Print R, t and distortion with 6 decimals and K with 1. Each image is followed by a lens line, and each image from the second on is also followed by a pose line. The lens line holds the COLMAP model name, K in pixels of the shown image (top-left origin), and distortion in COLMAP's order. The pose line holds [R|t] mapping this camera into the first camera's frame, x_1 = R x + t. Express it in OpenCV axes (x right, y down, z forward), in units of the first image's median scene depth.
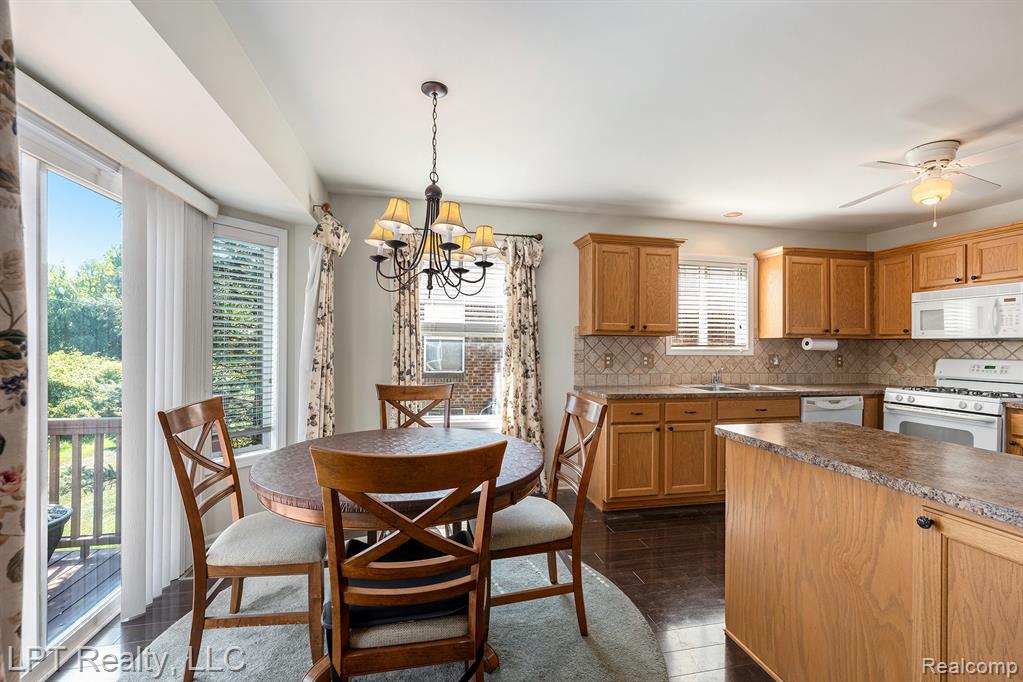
lens RADIAL K [[440.5, 0, 508.1], [0, 440.5, 342.6], [0, 0, 1]] dist [-0.000258, 0.000020]
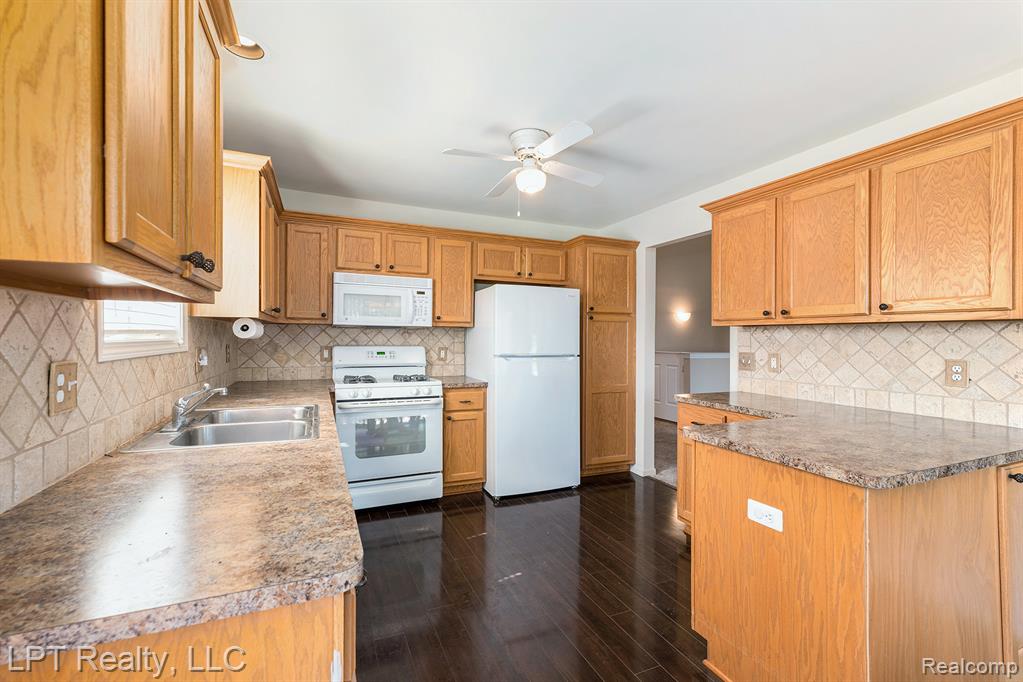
lens RADIAL K [[440.5, 0, 508.1], [0, 440.5, 338.8], [0, 0, 1]] dist [-0.000258, 0.000020]
pose [[-0.202675, -0.014017, 0.979146, -0.001548], [-0.018158, 0.999779, 0.010553, 0.000973], [-0.979078, -0.015640, -0.202885, 0.191741]]
